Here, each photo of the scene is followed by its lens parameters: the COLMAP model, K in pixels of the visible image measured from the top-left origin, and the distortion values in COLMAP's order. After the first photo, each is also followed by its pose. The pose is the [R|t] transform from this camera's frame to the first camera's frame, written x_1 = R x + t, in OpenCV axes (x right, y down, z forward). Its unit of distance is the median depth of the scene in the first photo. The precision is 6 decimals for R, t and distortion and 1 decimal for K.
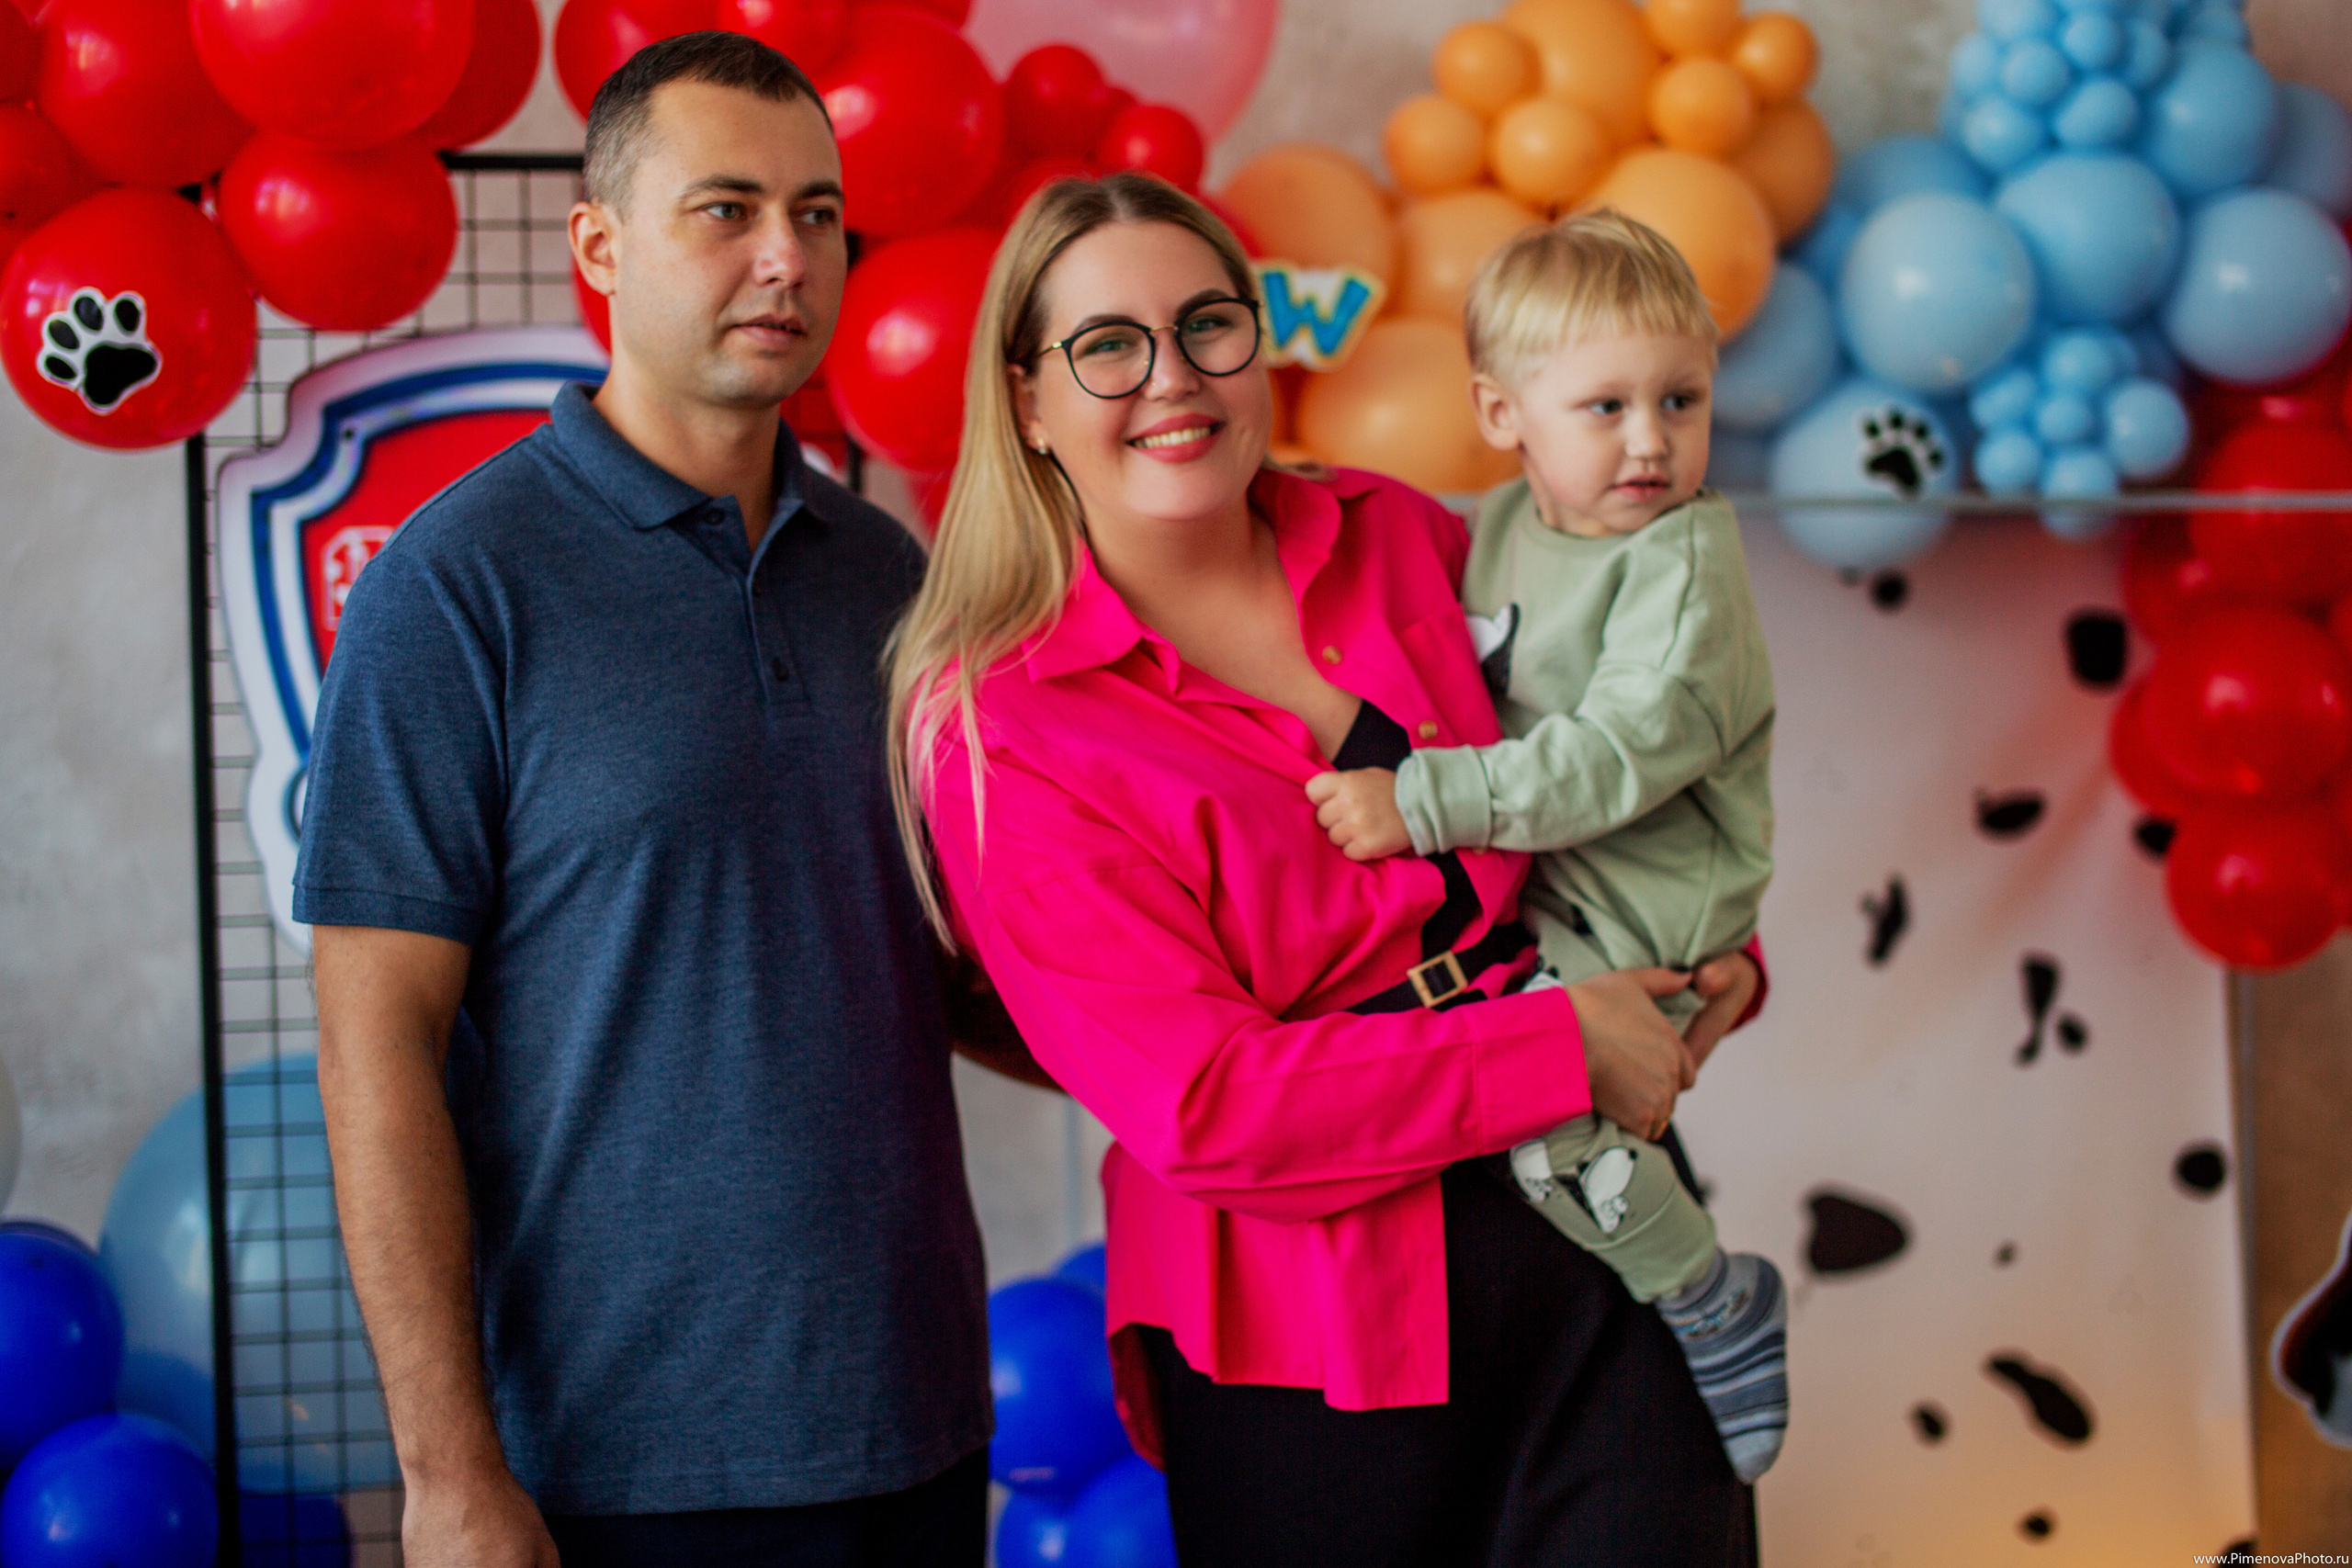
lens RADIAL K [[3222.2, 0, 1158.5], [0, 3222.2, 765.2], [0, 0, 1]] dist [-0.085943, 0.000000]
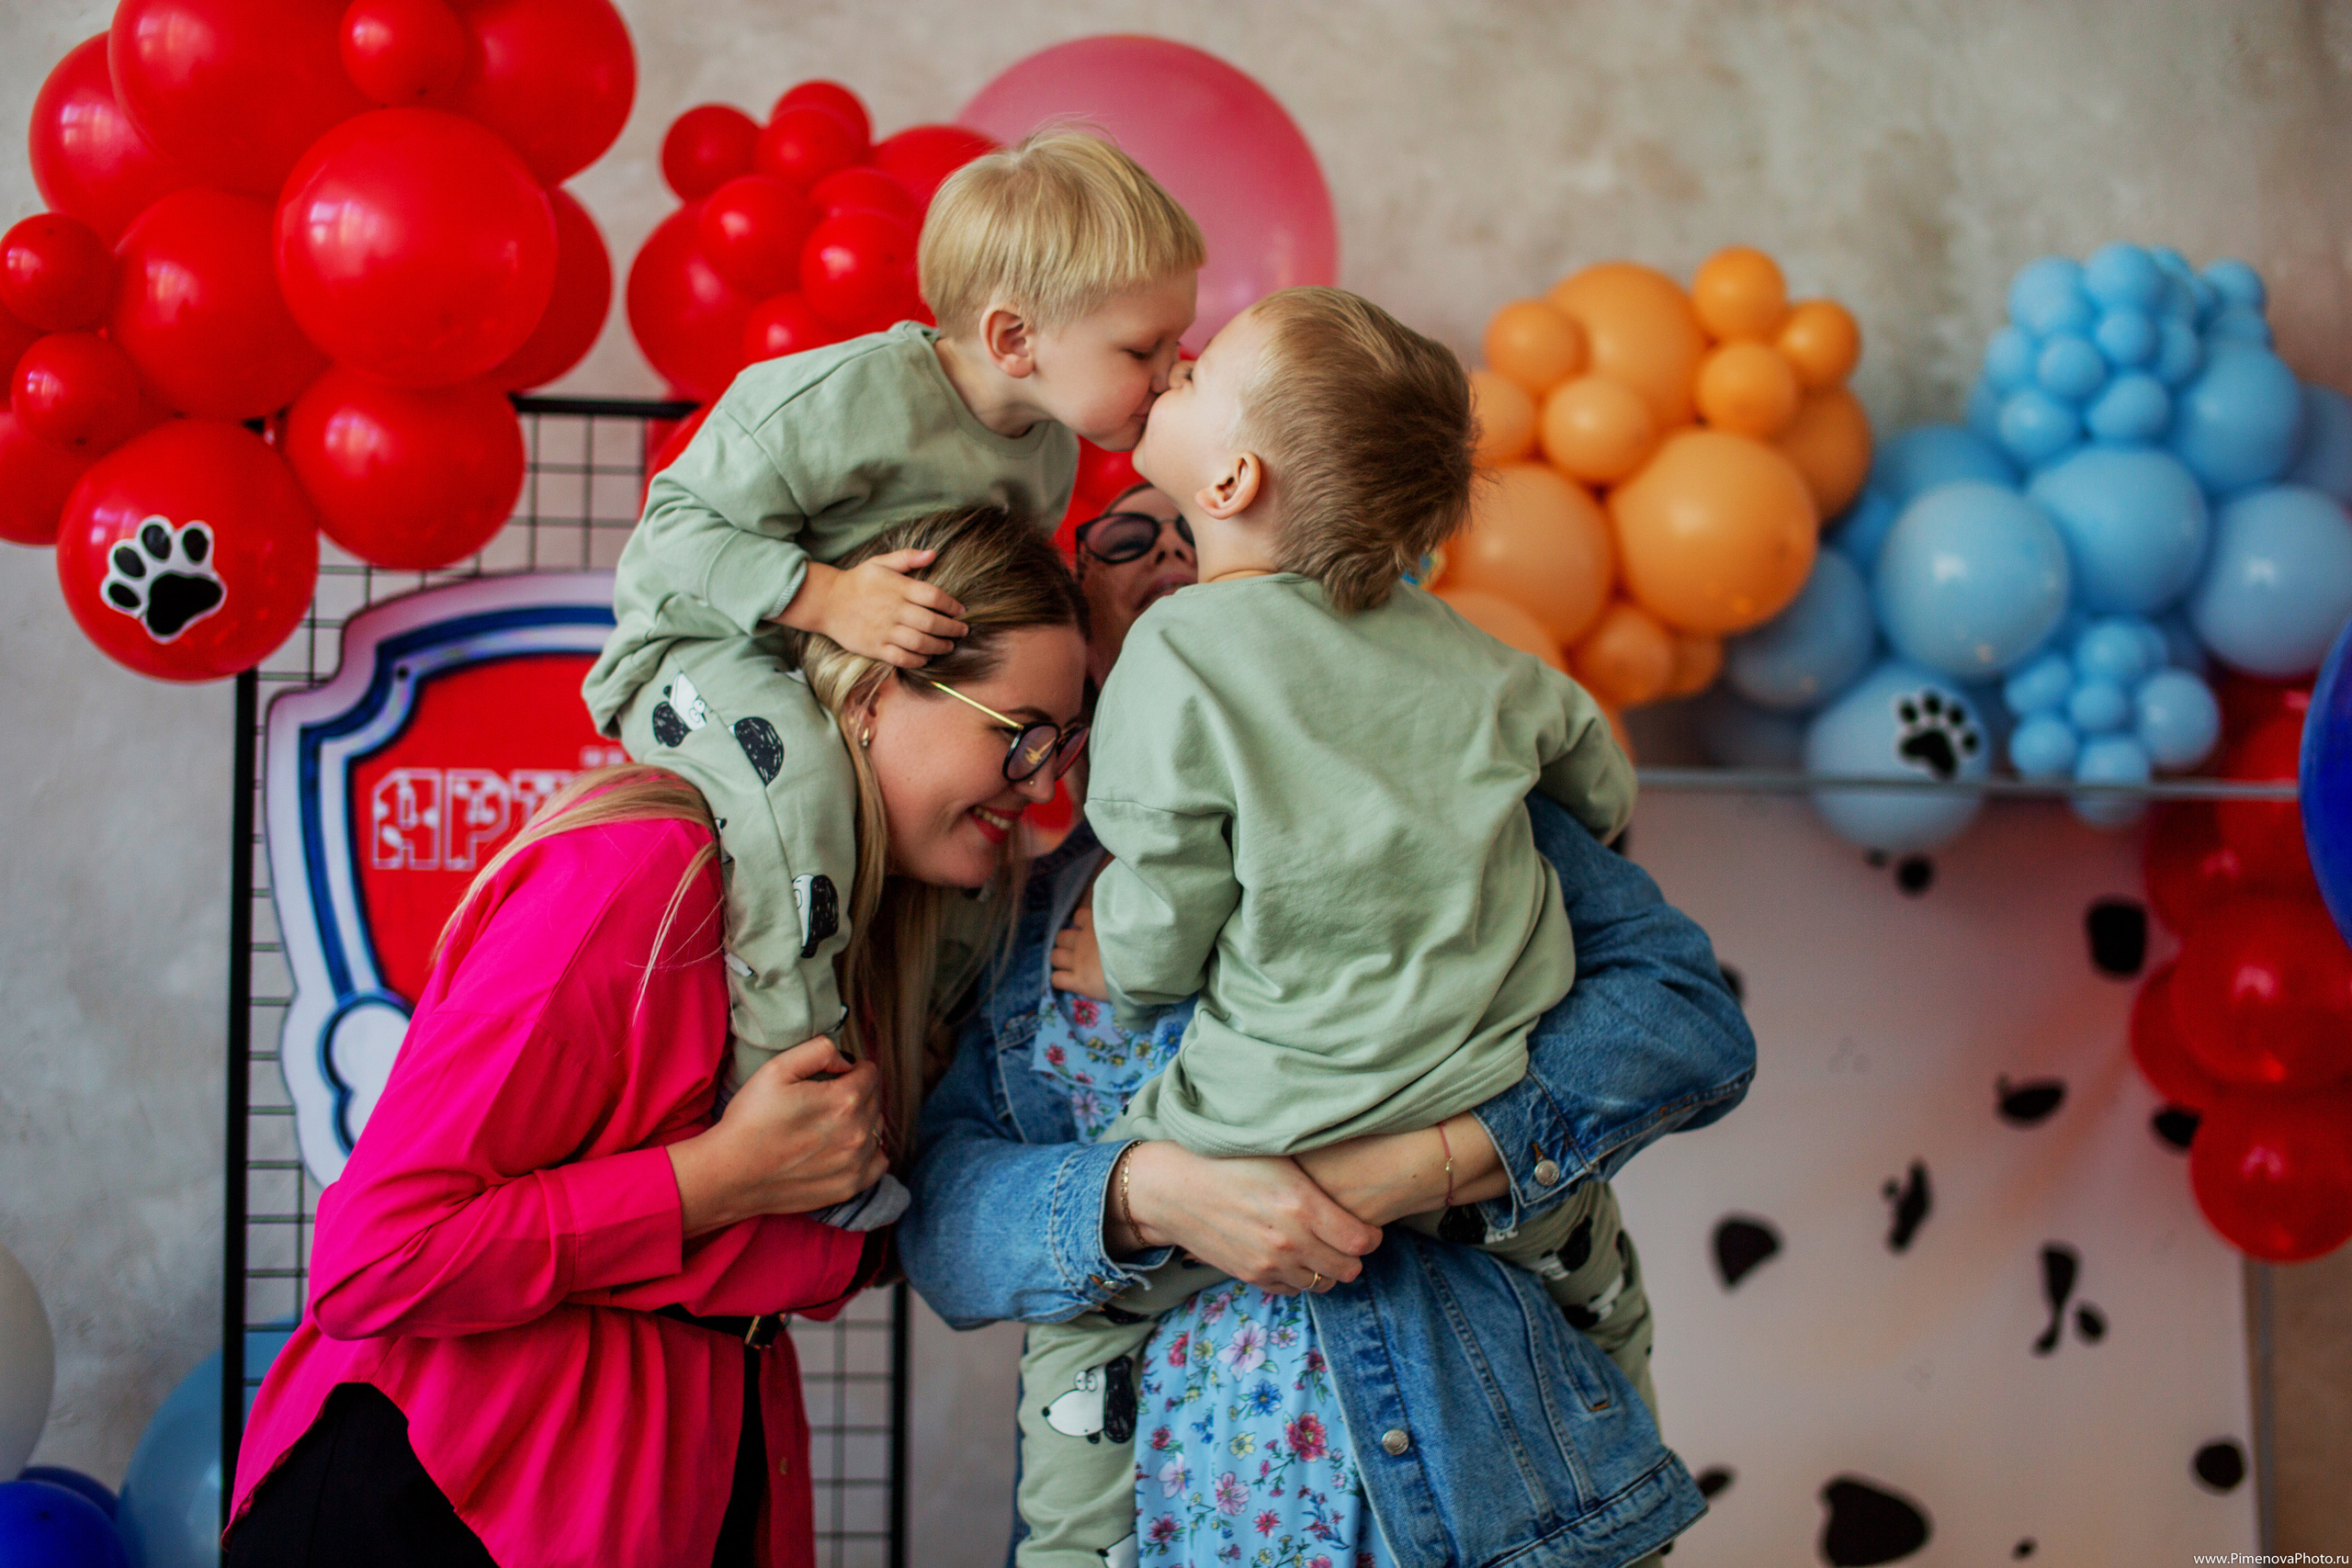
lens RADIAL K [[3222.2, 0, 1165.2], [0, 3222.2, 768.9], [0, 0, 1]] dist [-0.085943, 0.000000]
pose [[0.999280, 0.026140, 0.027504, -0.038233], [-0.023672, 0.995969, -0.086516, 0.005485], [-0.029654, 0.085803, 0.995871, 0.006955]]
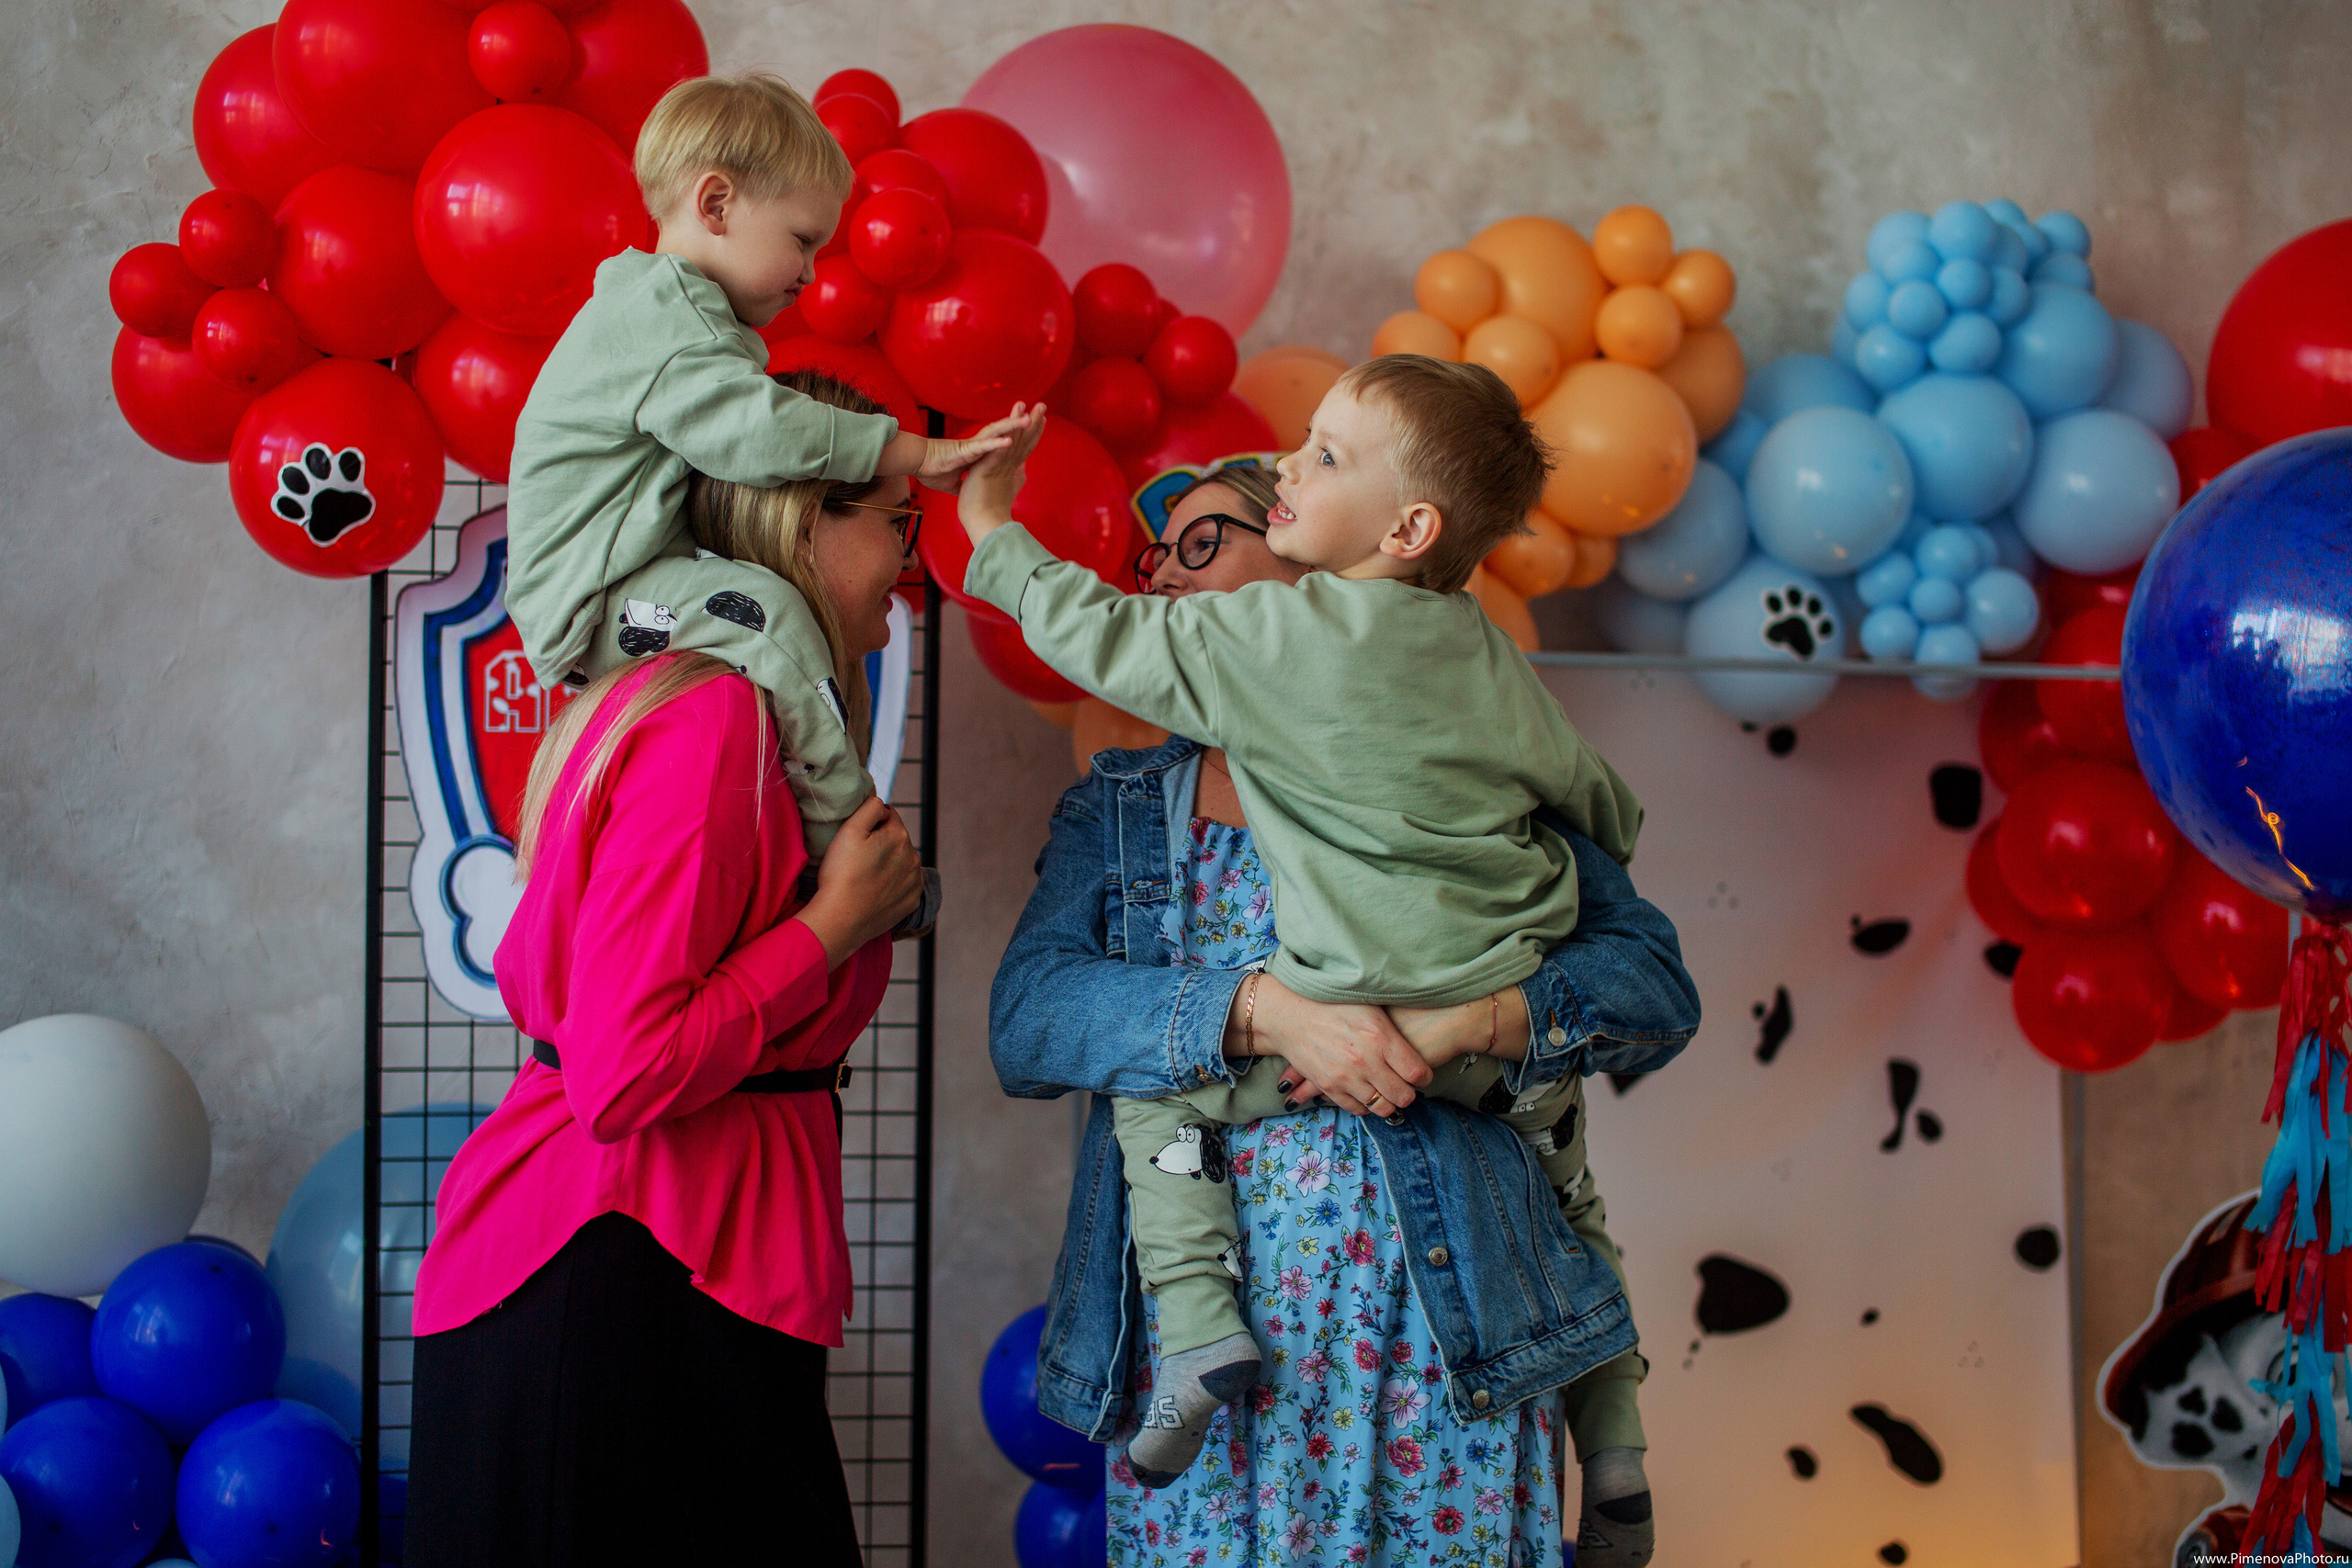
lens RADIAL K [[3222.2, 0, 1171.0], [0, 3222.2, 771.3], [0, 0, 1]] dist [-0.085943, 0.000000]
pose [[0.998260, 0.027936, 0.051933, -0.059769], [-0.025763, 0.998783, -0.042051, 0.012840], [-0.053044, 0.040640, 0.997765, -0.169357]]
